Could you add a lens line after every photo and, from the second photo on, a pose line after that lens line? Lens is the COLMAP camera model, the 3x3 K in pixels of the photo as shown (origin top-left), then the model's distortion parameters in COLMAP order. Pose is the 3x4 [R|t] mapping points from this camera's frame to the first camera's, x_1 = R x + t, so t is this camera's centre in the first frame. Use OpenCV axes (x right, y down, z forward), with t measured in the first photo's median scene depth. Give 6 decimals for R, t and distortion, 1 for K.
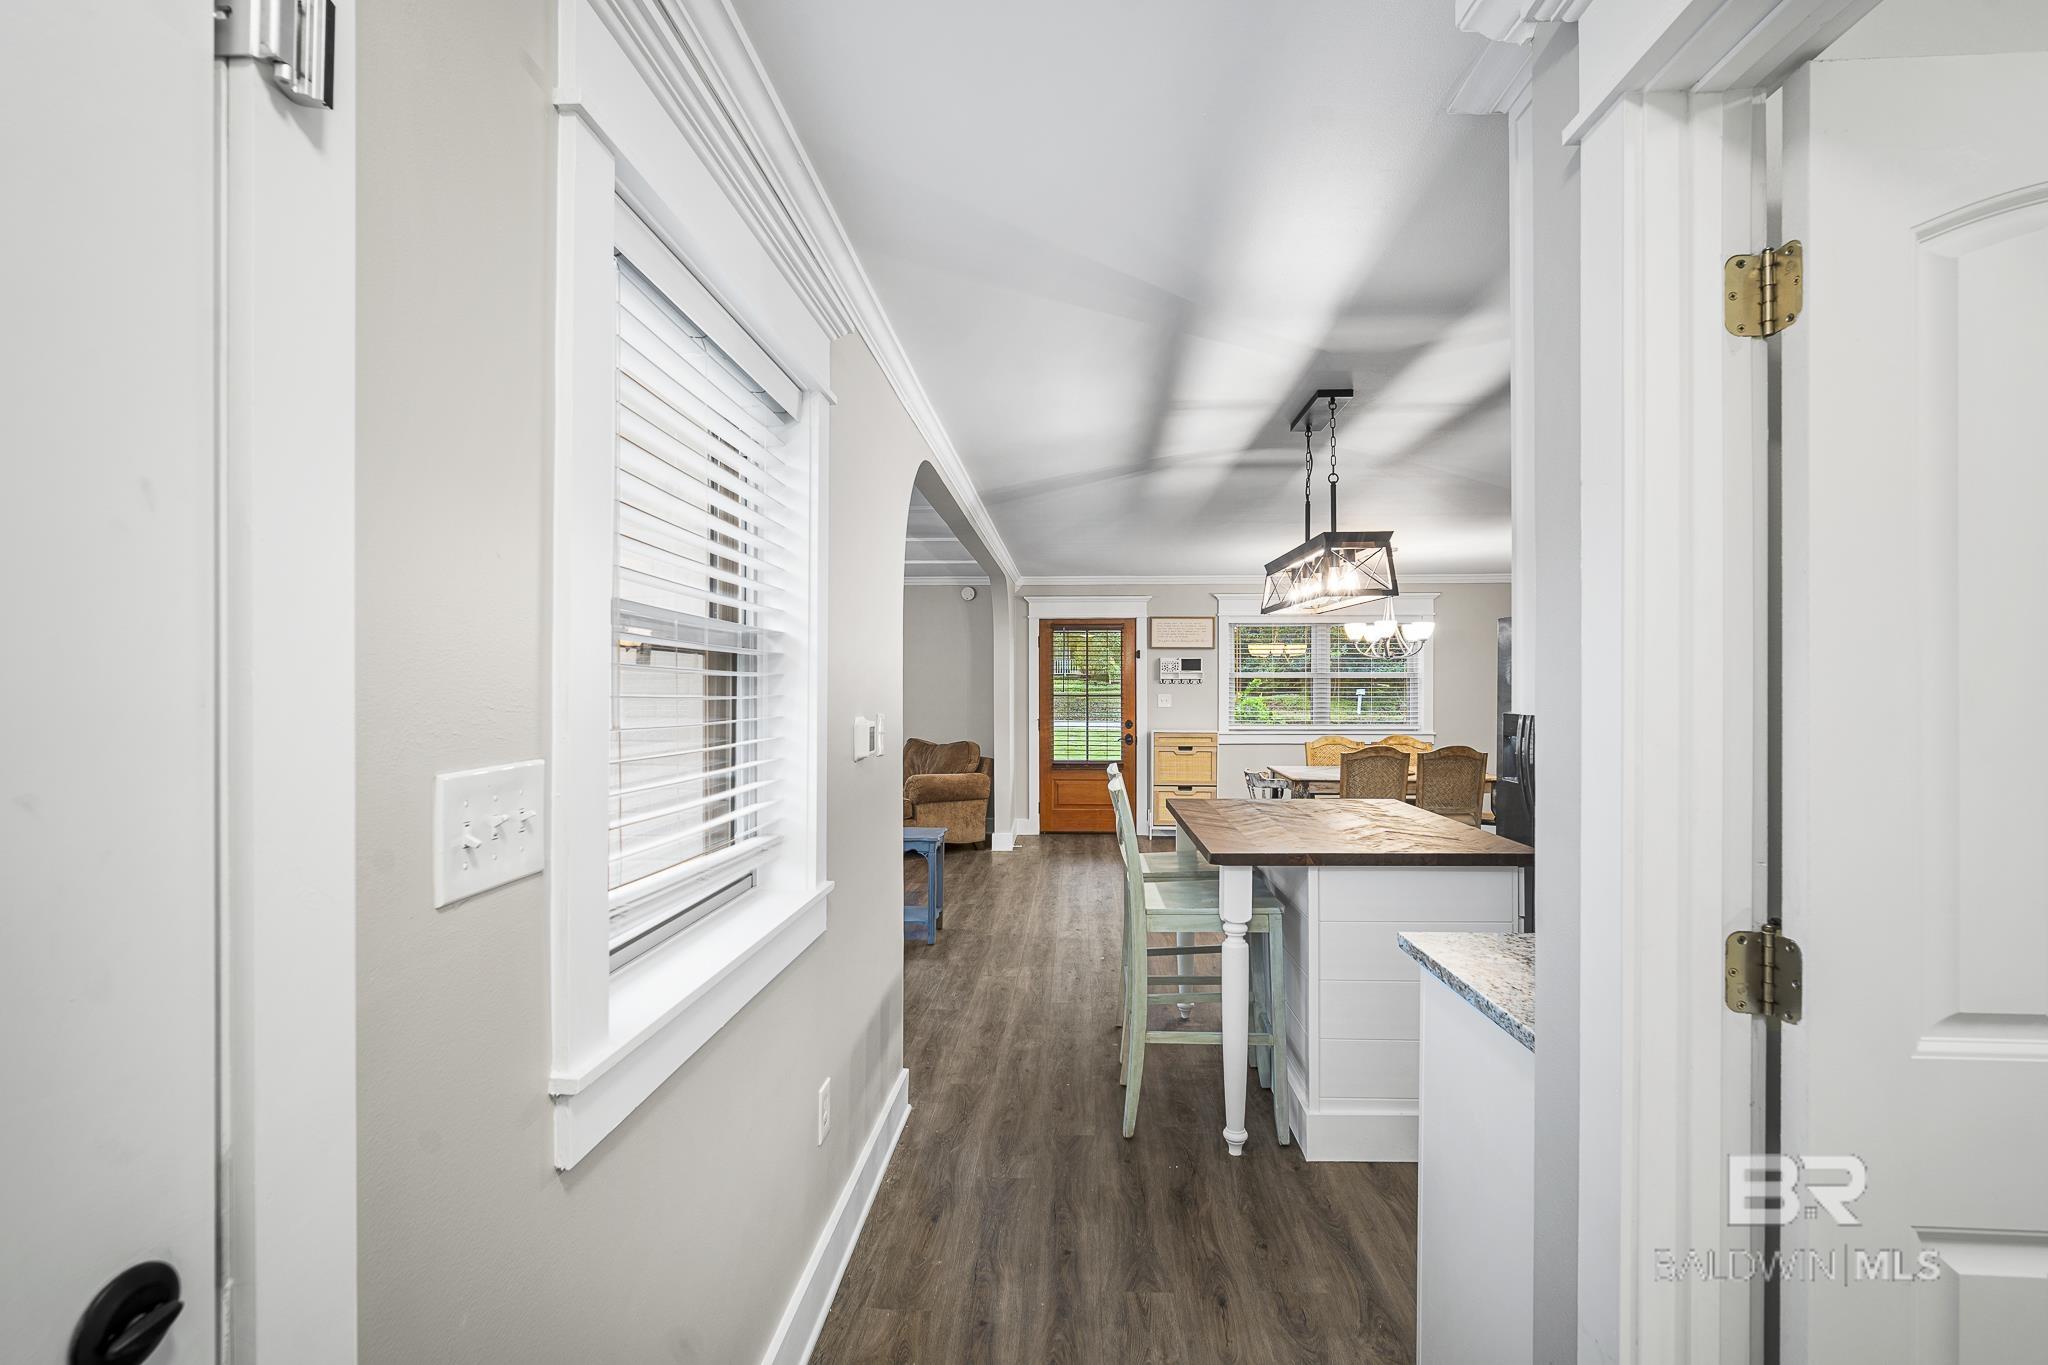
lens RADIAL K [[930.8, 0, 1017.8], [0, 930.8, 683.1], [0, 0, 1]] dist [-0.001969, -0.000258]
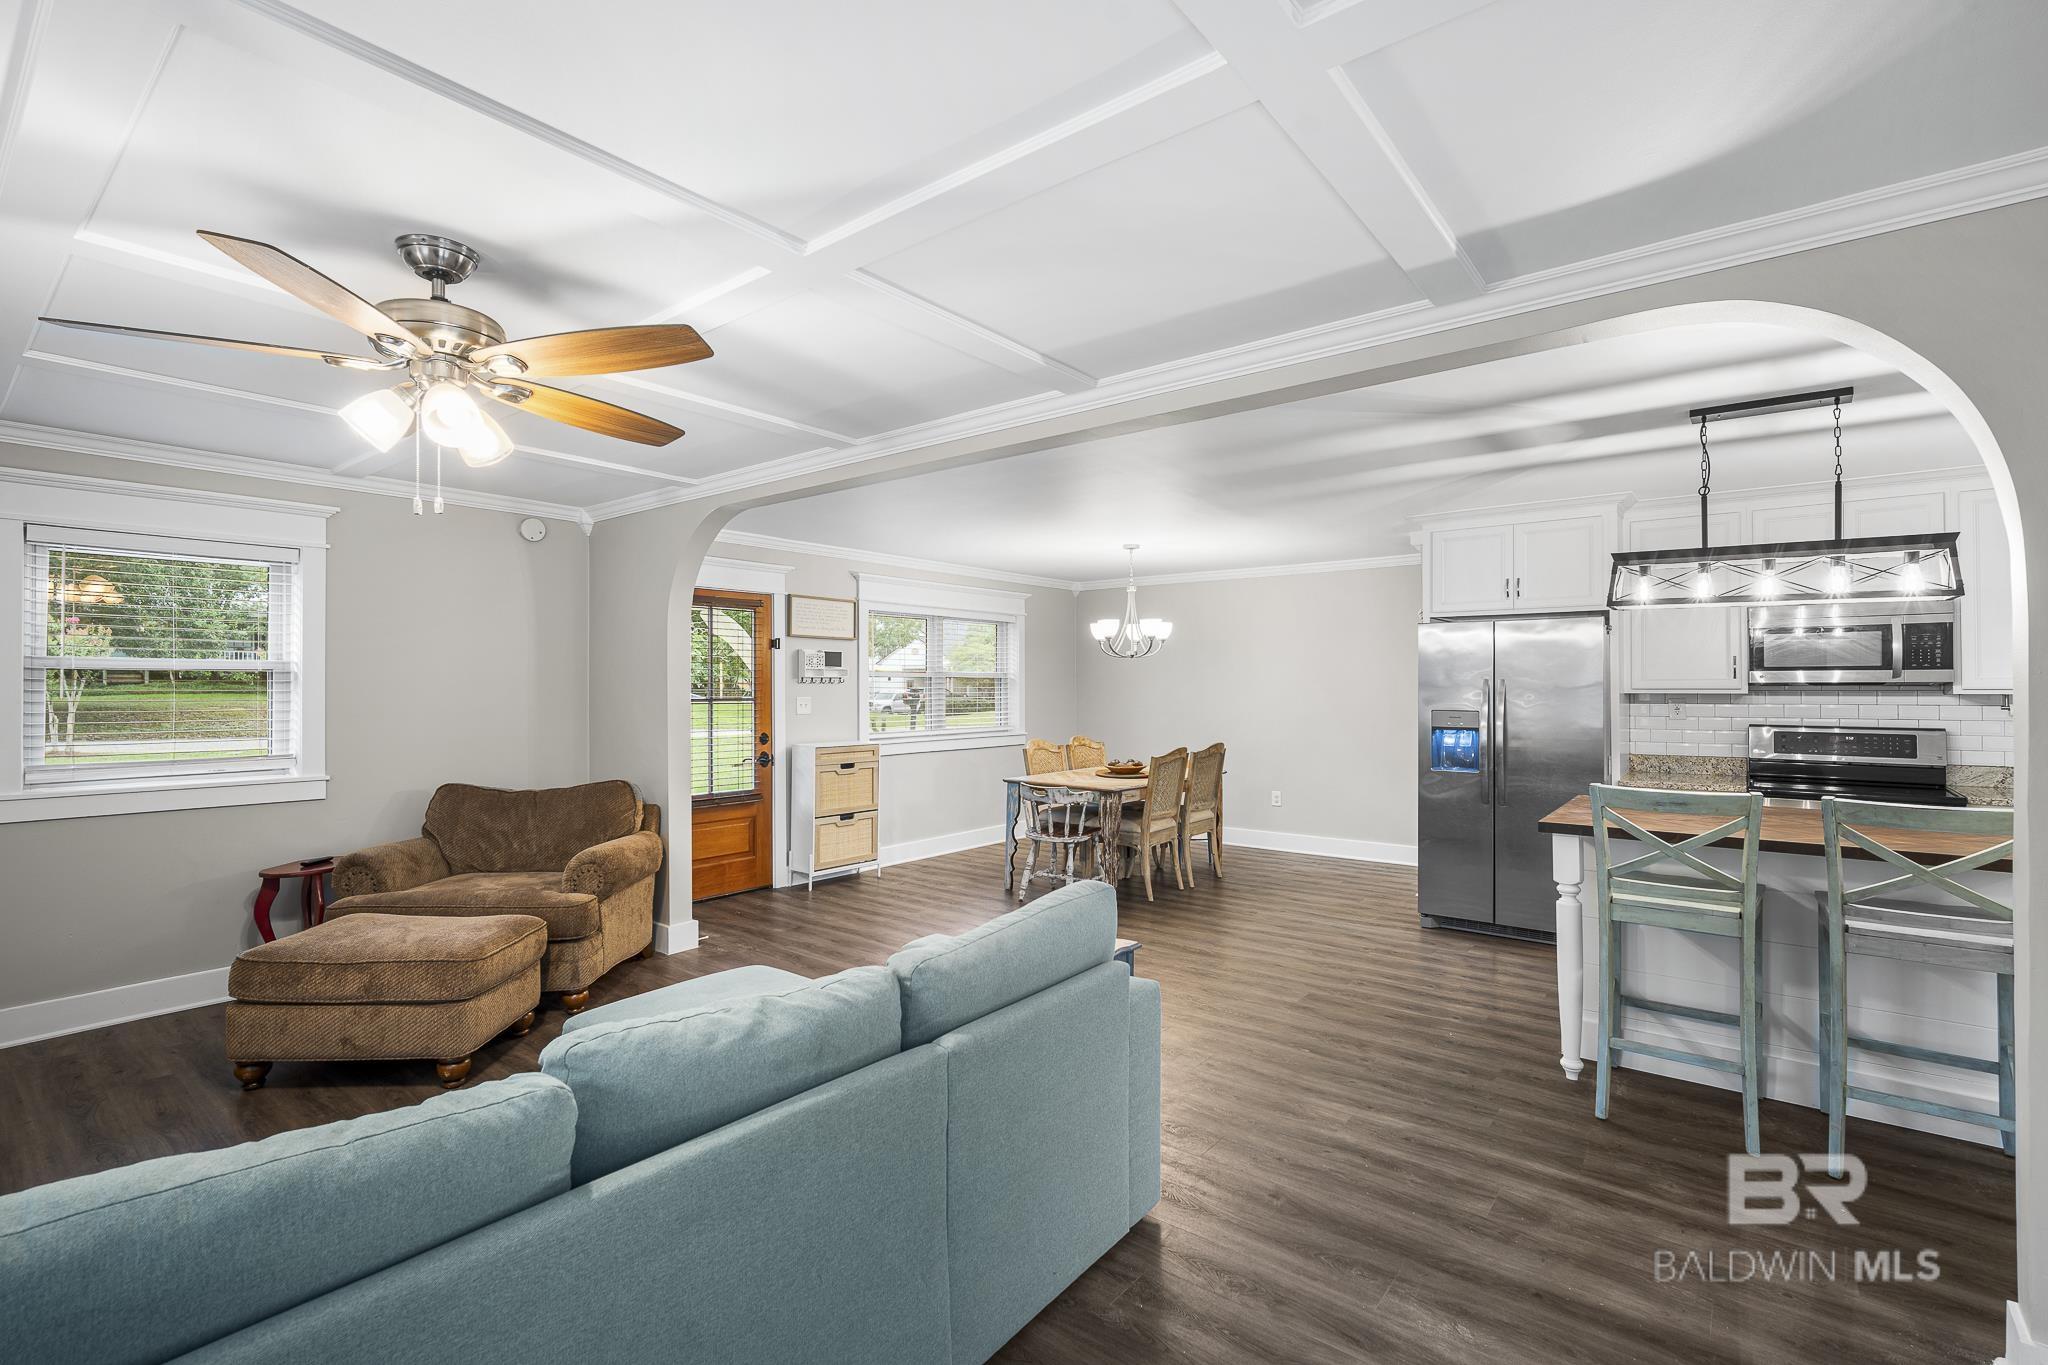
lens RADIAL K [[930.8, 0, 1019.7], [0, 930.8, 682.7], [0, 0, 1]] dist [-0.001969, -0.000258]
pose [[0.587821, 0.000261, 0.808991, -0.354783], [0.001223, 0.999999, -0.001211, 0.001443], [-0.808990, 0.001701, 0.587820, 0.411875]]
